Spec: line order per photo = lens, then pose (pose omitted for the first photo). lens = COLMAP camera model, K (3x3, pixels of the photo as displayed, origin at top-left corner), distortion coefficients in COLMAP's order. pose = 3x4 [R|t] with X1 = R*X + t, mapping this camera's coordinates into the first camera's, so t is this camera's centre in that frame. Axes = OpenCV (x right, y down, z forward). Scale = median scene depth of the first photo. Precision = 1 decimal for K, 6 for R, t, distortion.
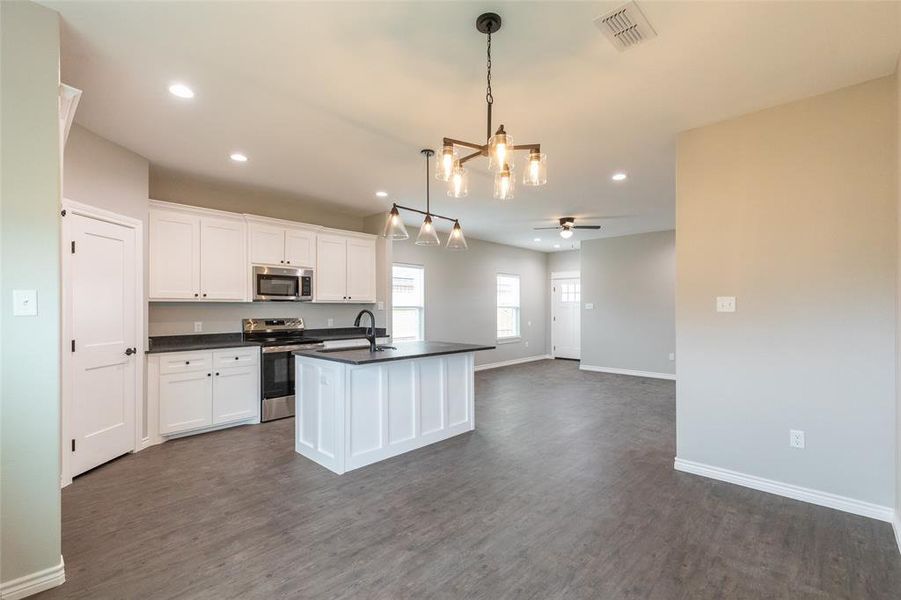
lens RADIAL K [[403.9, 0, 450.5], [0, 403.9, 304.8], [0, 0, 1]] dist [0.009028, -0.000164]
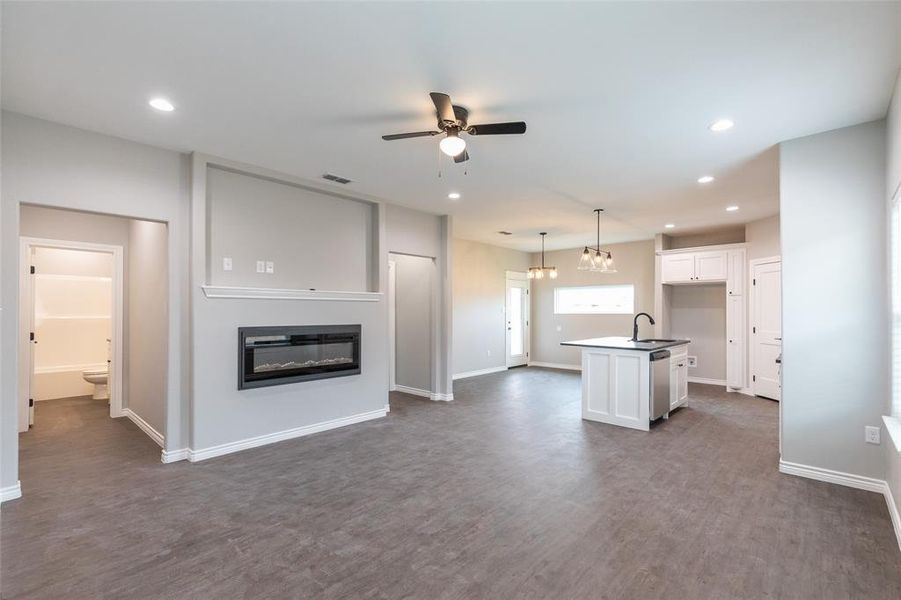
lens RADIAL K [[406.6, 0, 459.6], [0, 406.6, 308.7], [0, 0, 1]] dist [0.010029, -0.000049]
pose [[-0.999753, -0.001542, -0.022182, 0.344661], [-0.001299, 0.999939, -0.010989, 0.010127], [0.022198, -0.010957, -0.999694, 1.720988]]
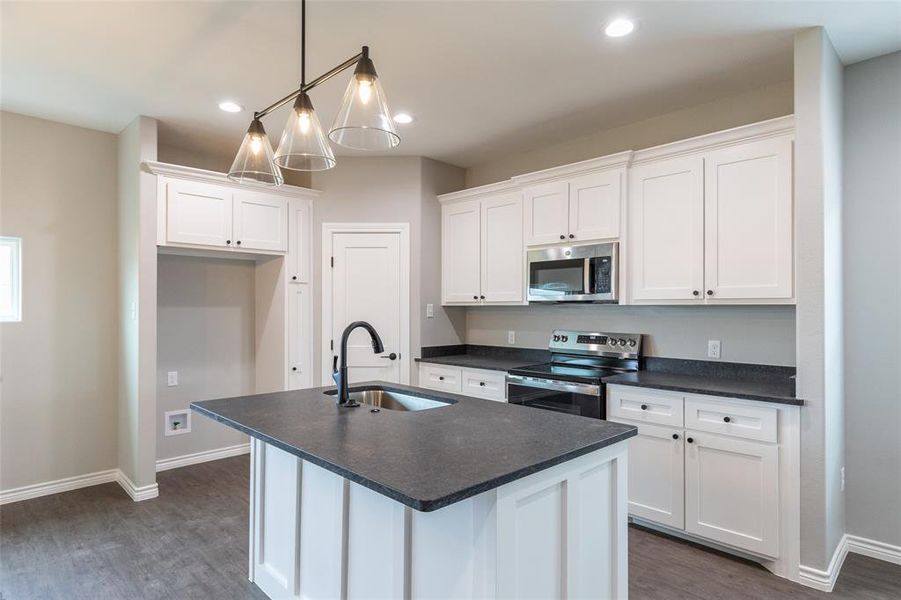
lens RADIAL K [[498.4, 0, 450.0], [0, 498.4, 307.4], [0, 0, 1]] dist [0.004590, 0.000206]
pose [[-0.029547, 0.000373, -0.999563, 0.295537], [0.005977, 0.999982, 0.000197, -0.003796], [0.999546, -0.005969, -0.029548, 0.788148]]
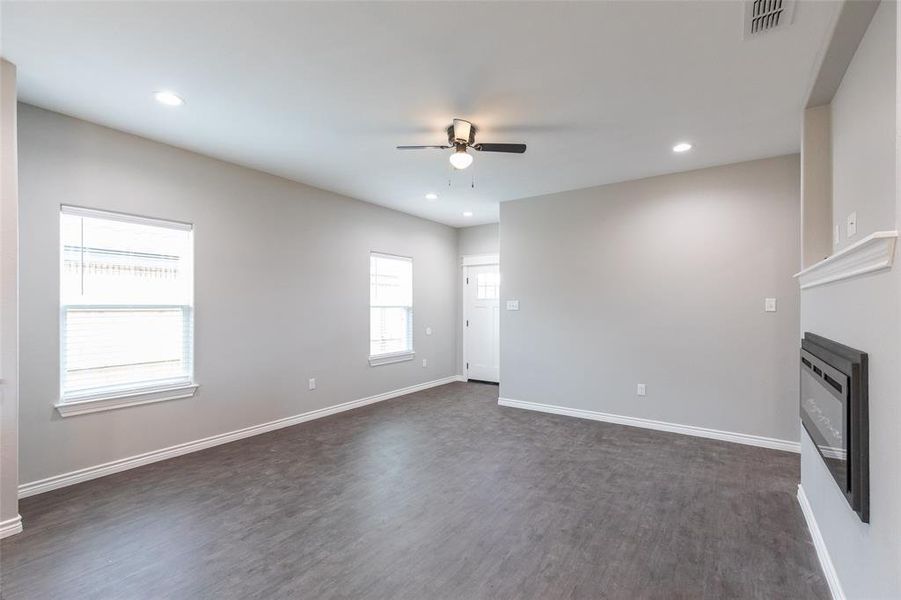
lens RADIAL K [[403.9, 0, 450.5], [0, 403.9, 304.8], [0, 0, 1]] dist [0.009028, -0.000164]
pose [[0.989130, 0.000925, 0.147043, 0.239186], [-0.001120, 0.999999, 0.001246, 0.003546], [-0.147041, -0.001397, 0.989129, 0.604318]]
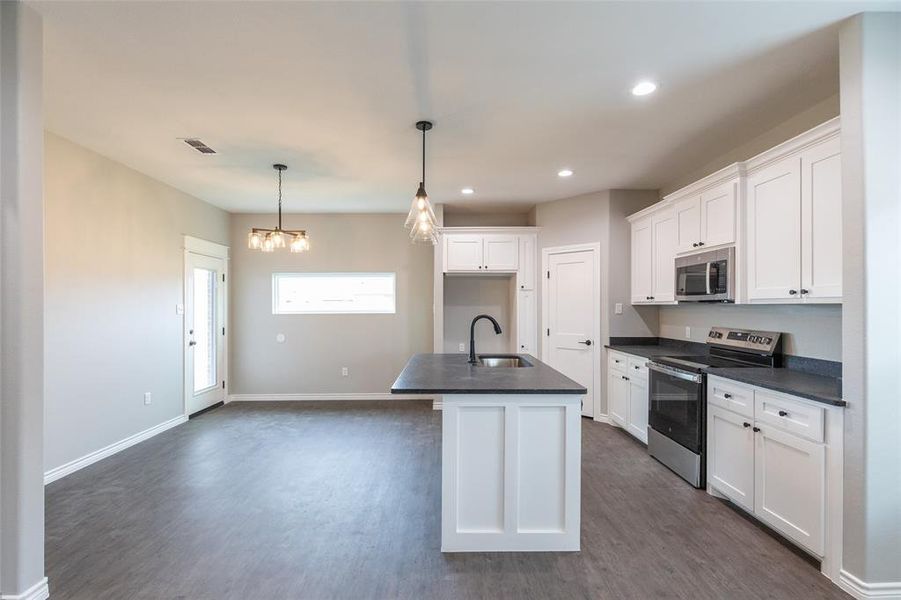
lens RADIAL K [[415.9, 0, 449.9], [0, 415.9, 305.9], [0, 0, 1]] dist [-0.000920, -0.000173]
pose [[-0.713425, 0.001755, -0.700729, 0.340530], [0.006175, 0.999974, -0.003782, -0.003189], [0.700704, -0.007025, -0.713417, 1.113925]]
